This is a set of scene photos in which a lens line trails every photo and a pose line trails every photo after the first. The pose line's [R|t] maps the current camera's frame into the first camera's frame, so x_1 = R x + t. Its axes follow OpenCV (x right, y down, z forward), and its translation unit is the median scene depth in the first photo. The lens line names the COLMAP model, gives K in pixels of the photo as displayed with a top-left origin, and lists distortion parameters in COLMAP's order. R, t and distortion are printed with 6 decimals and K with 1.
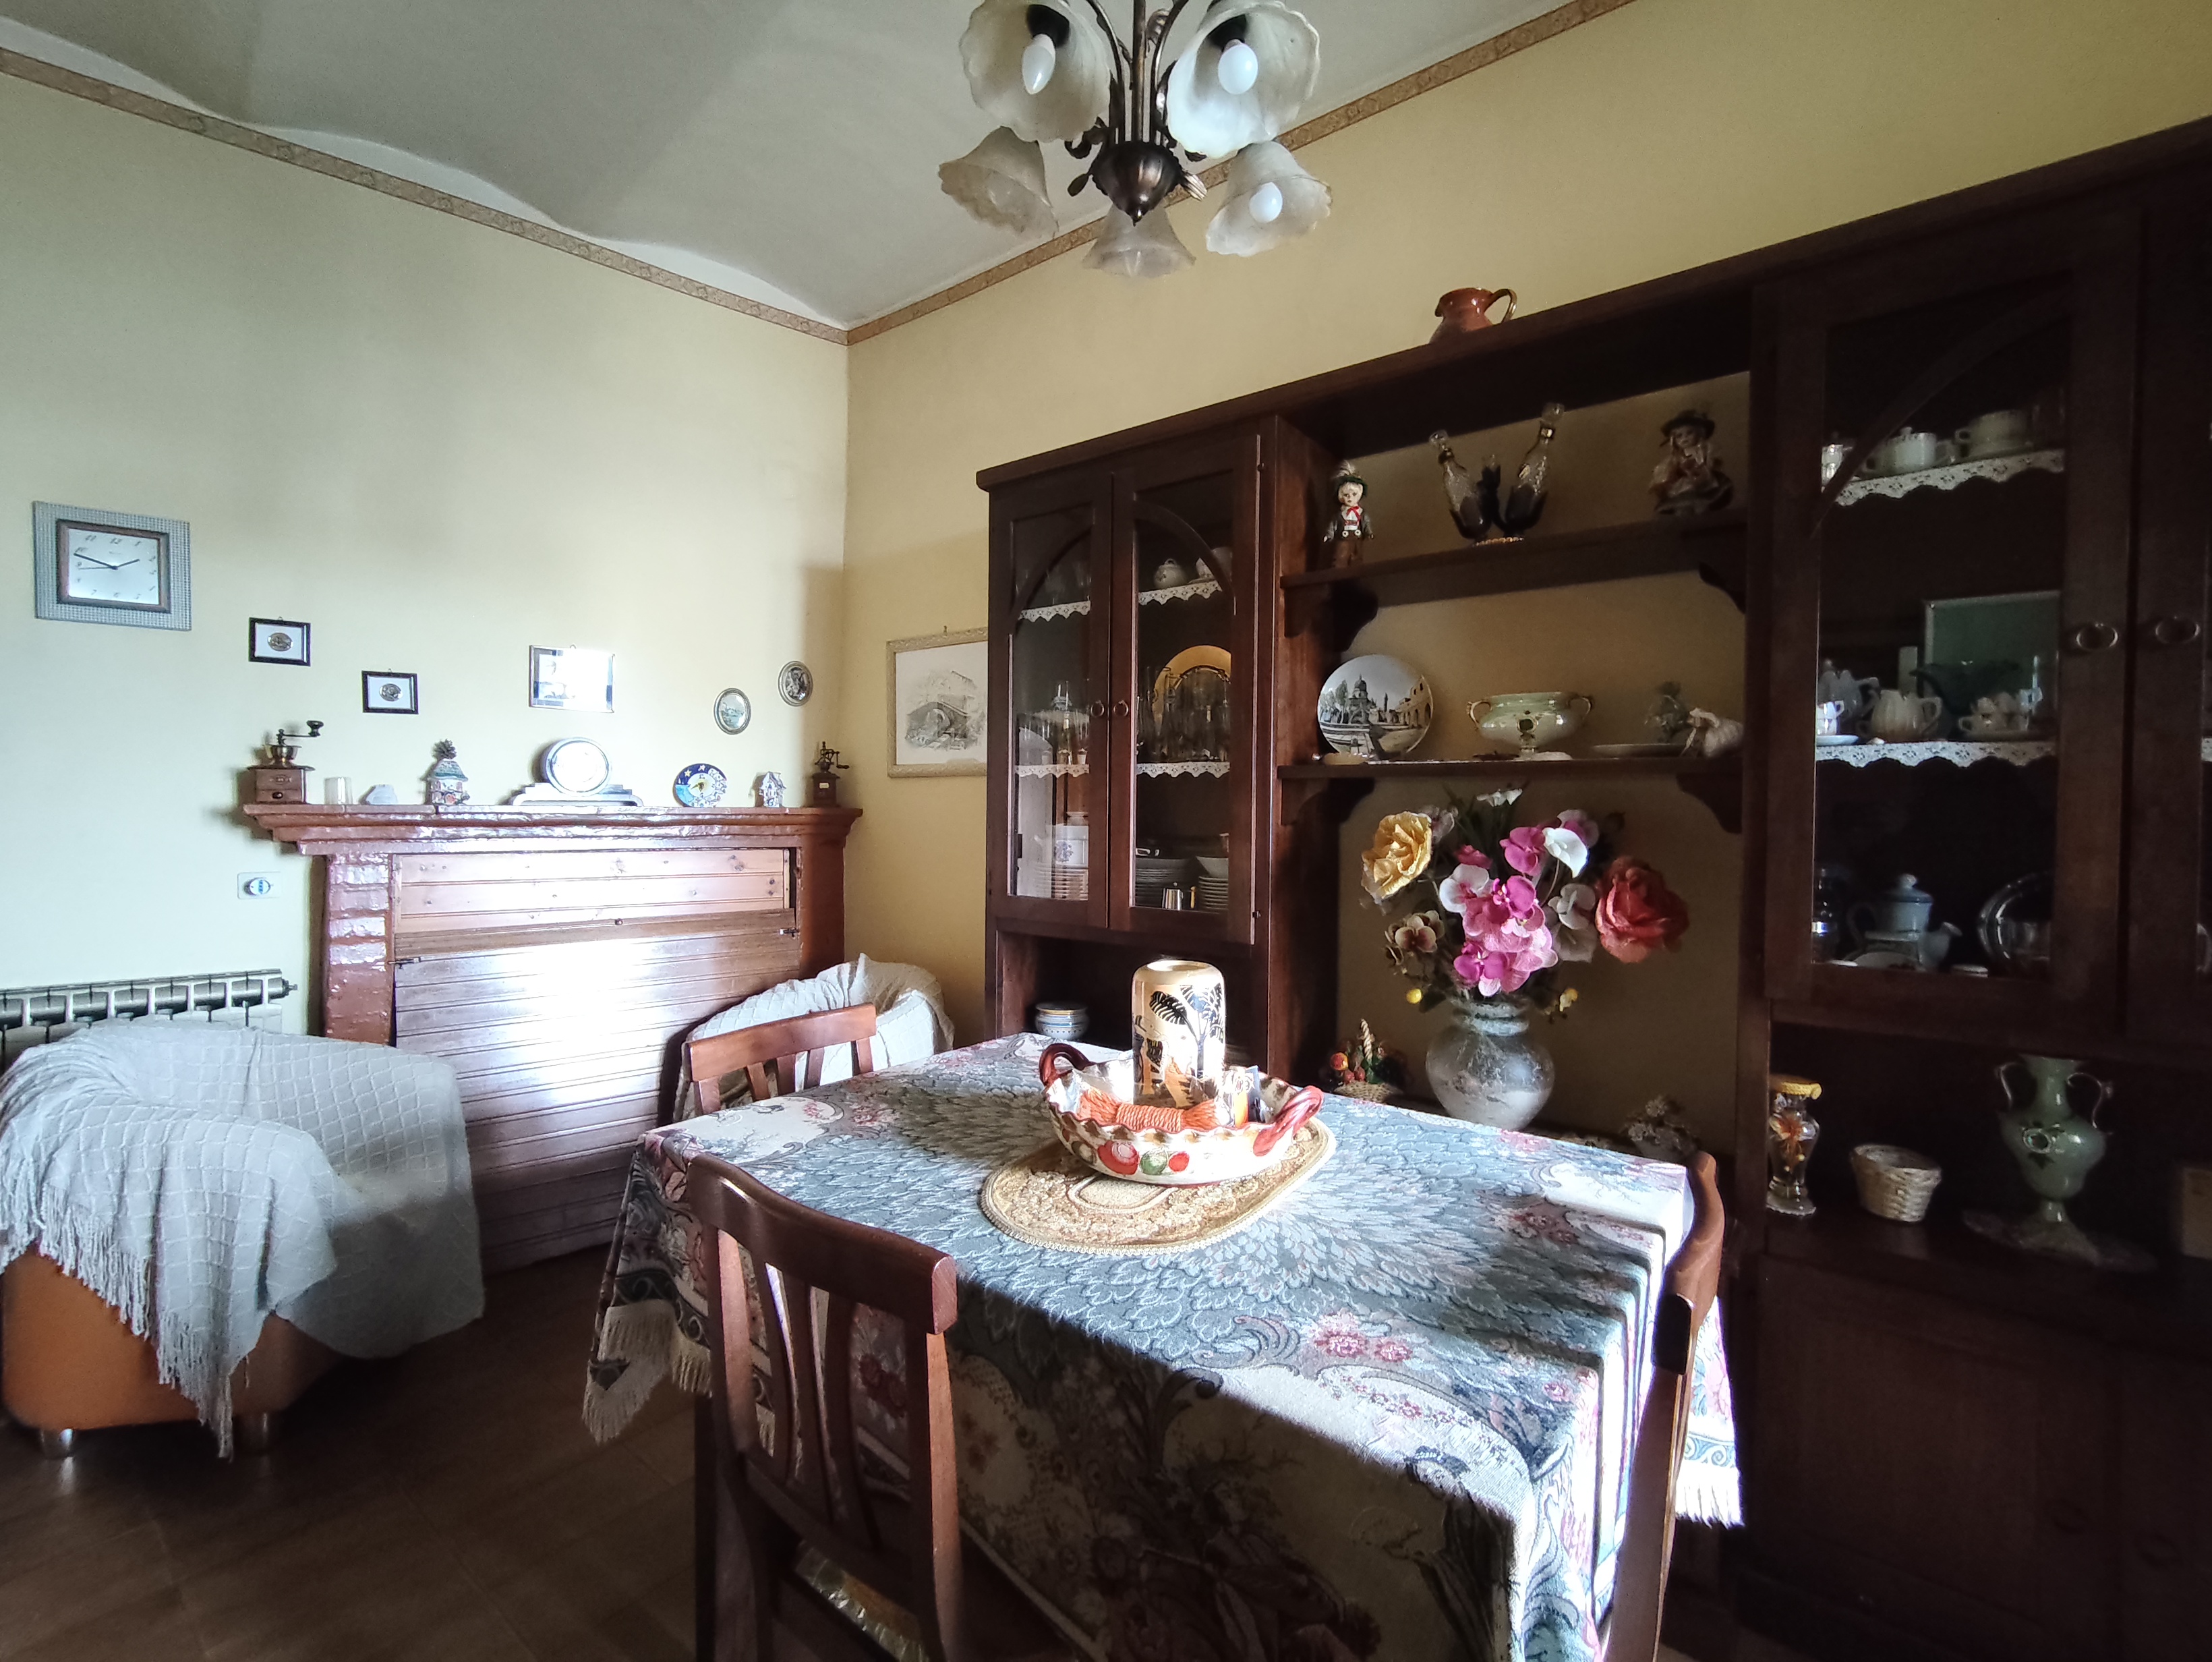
lens RADIAL K [[967.4, 0, 1115.8], [0, 967.4, 831.1], [0, 0, 1]] dist [-0.000096, -0.003873]
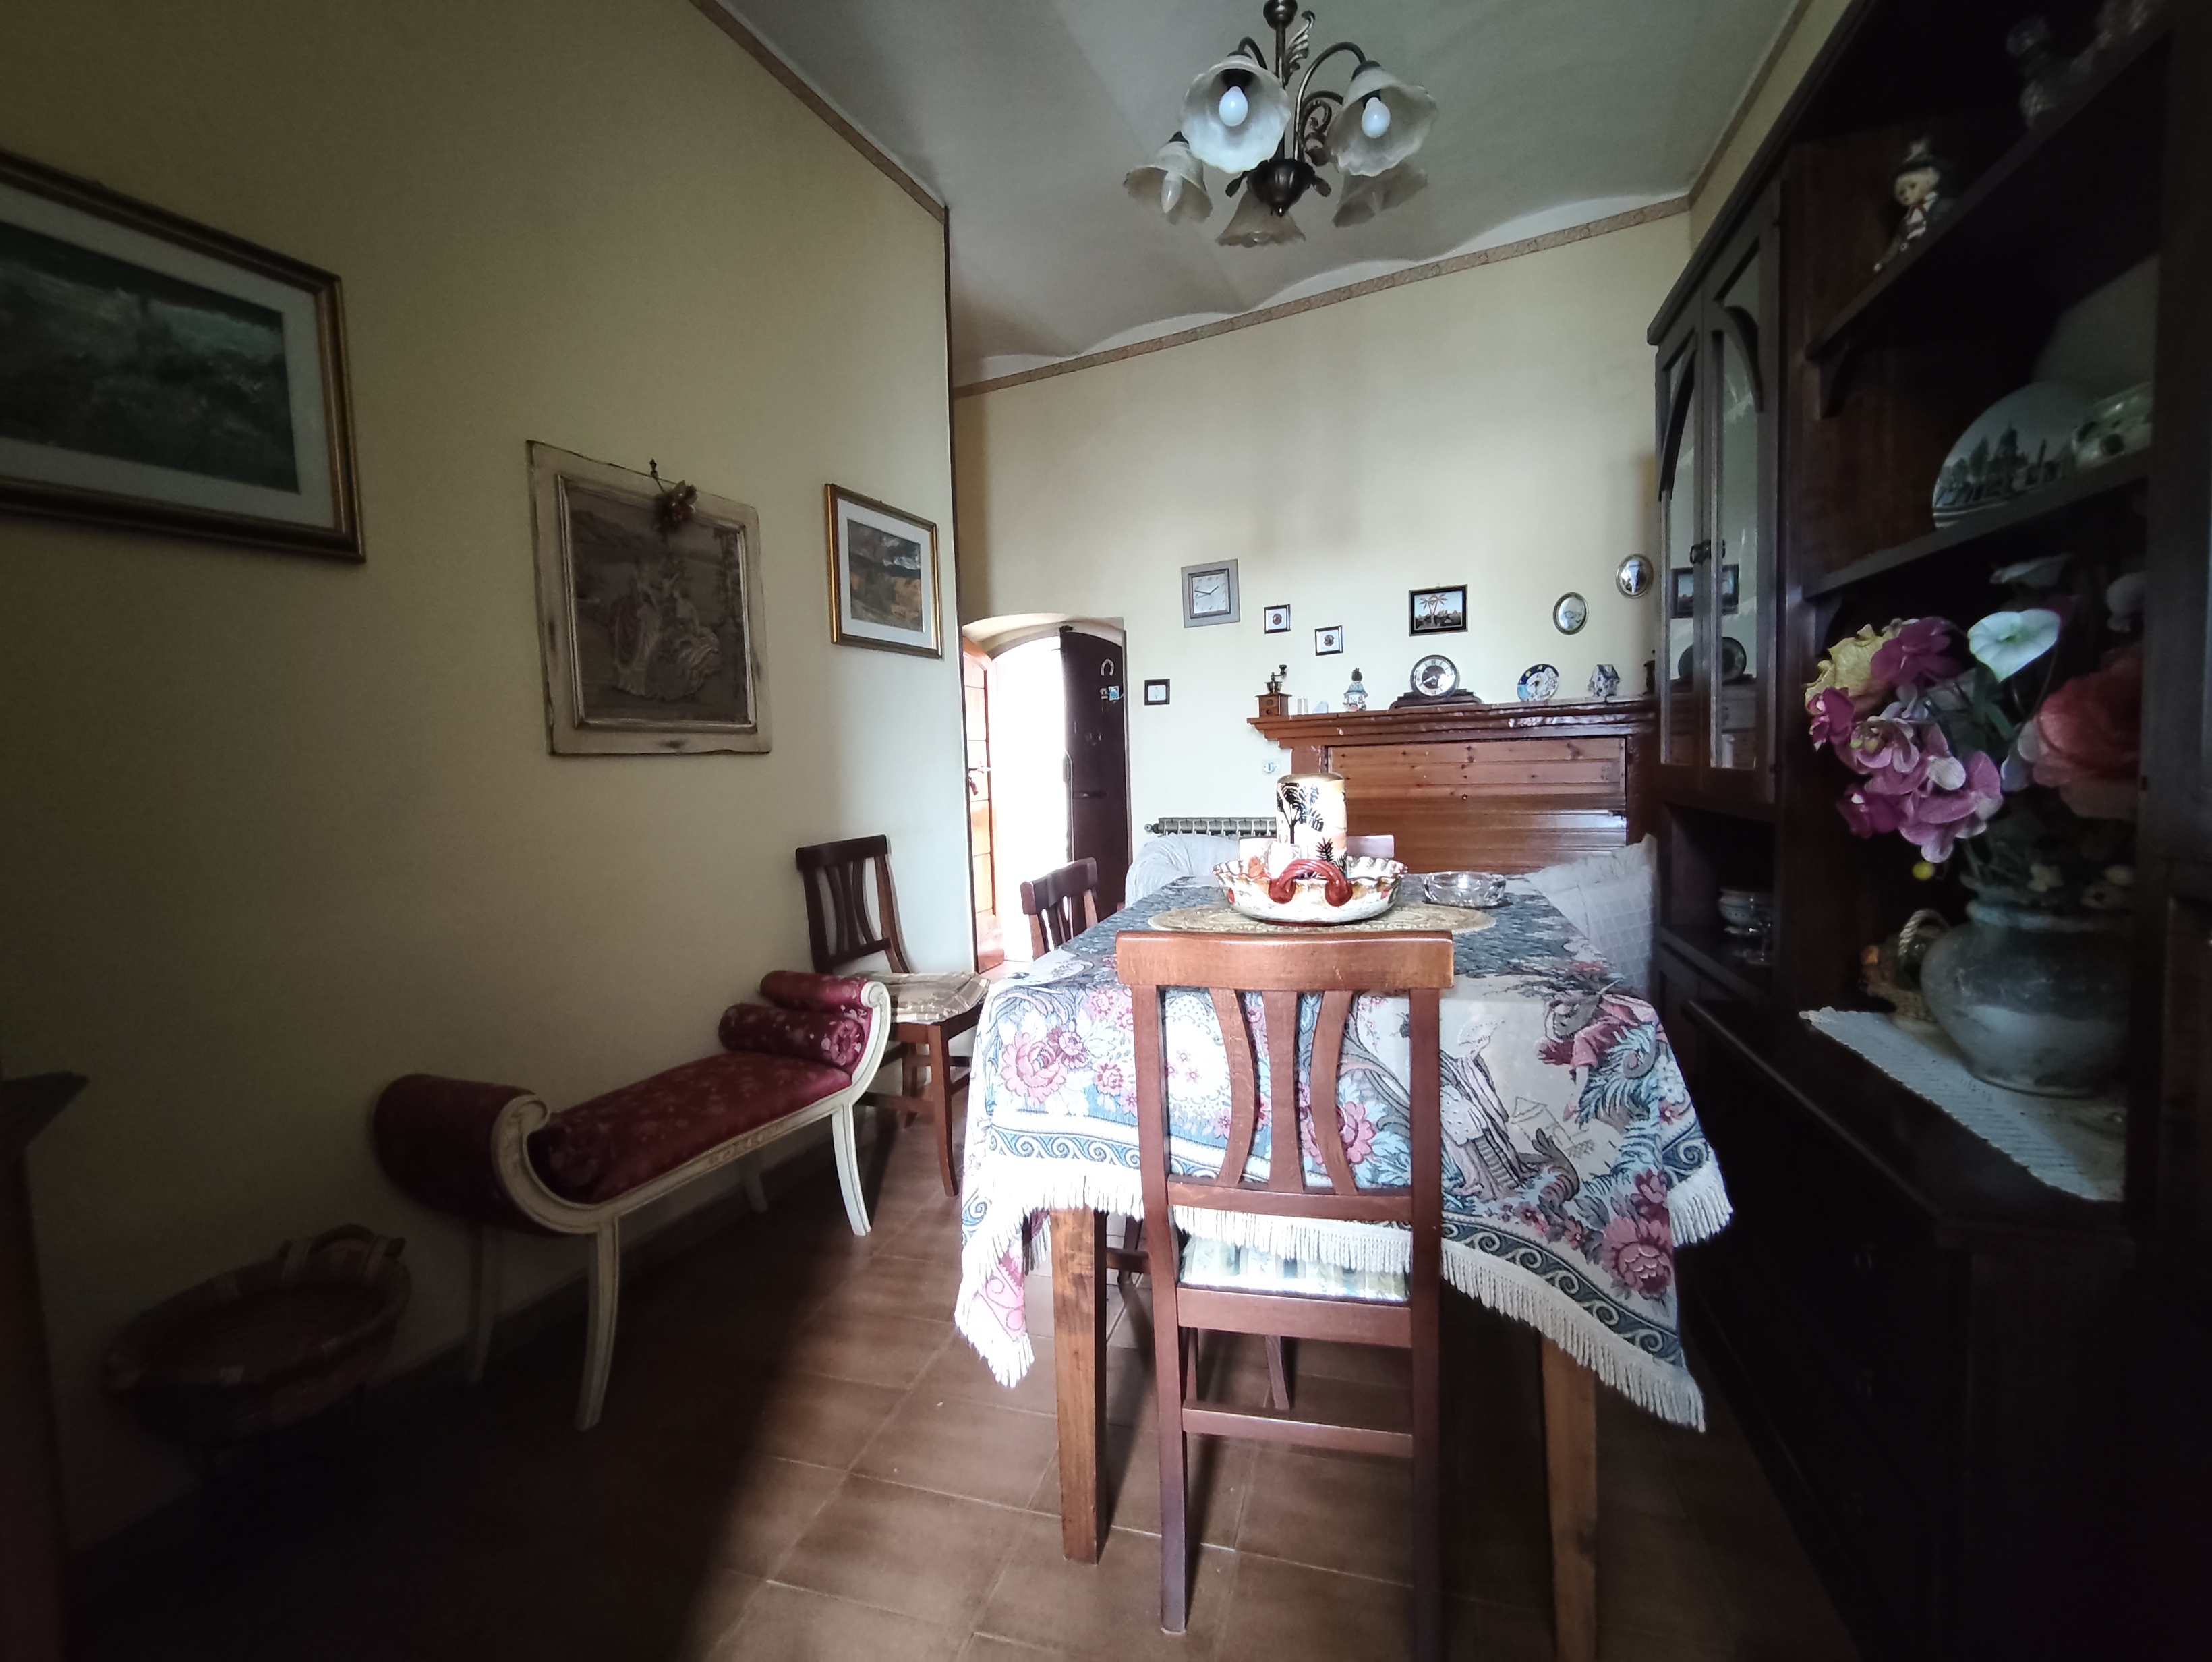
lens RADIAL K [[962.8, 0, 1108.5], [0, 962.8, 828.5], [0, 0, 1]] dist [-0.012664, 0.008719]
pose [[0.362203, 0.043215, -0.931097, 0.577026], [0.020670, 0.998307, 0.054375, 0.066164], [0.931870, -0.038941, 0.360697, 0.126161]]
